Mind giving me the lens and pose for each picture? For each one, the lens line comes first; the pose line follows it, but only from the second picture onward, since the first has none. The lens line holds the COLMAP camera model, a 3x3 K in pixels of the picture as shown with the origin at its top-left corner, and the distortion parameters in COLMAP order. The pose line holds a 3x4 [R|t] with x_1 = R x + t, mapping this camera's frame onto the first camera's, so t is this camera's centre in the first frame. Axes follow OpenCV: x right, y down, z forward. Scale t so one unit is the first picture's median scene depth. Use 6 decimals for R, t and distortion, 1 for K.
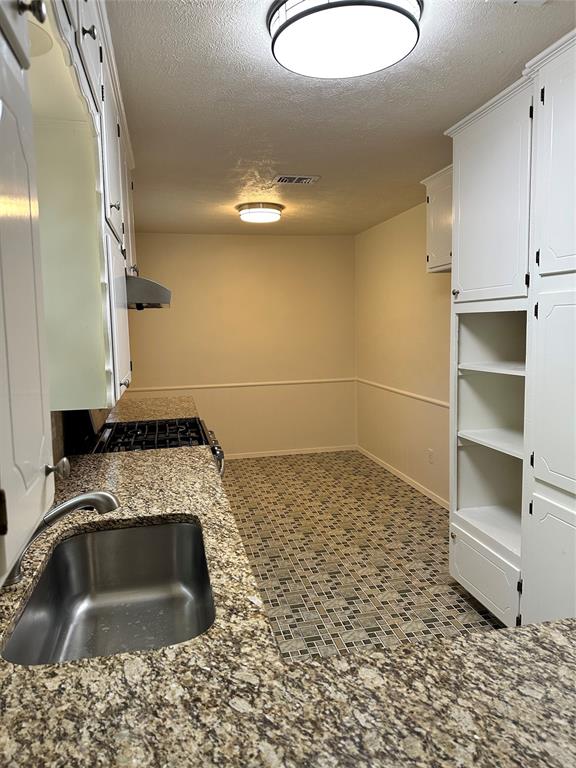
lens RADIAL K [[541.0, 0, 287.2], [0, 541.0, 381.0], [0, 0, 1]] dist [-0.007457, -0.010876]
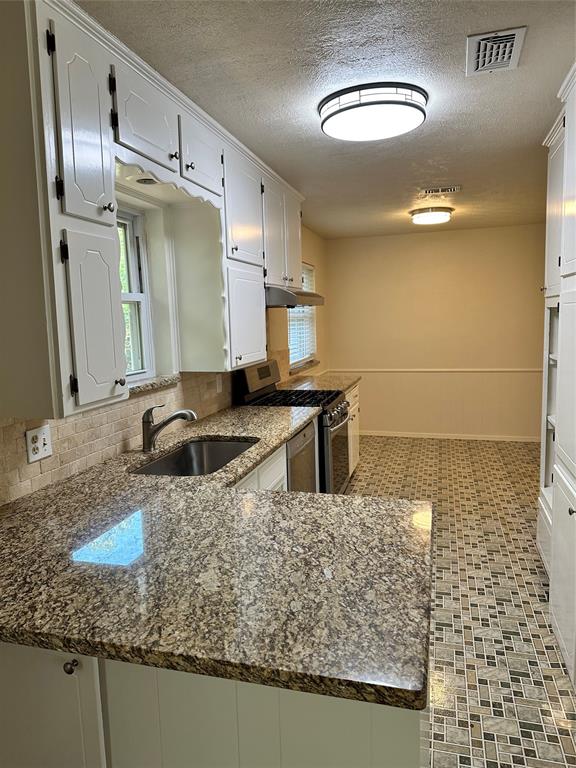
lens RADIAL K [[541.0, 0, 288.1], [0, 541.0, 384.8], [0, 0, 1]] dist [-0.007457, -0.010876]
pose [[0.884802, 0.059550, -0.462146, 0.535919], [-0.045801, 0.998112, 0.040922, 0.017036], [0.463710, -0.015041, 0.885859, -0.328784]]
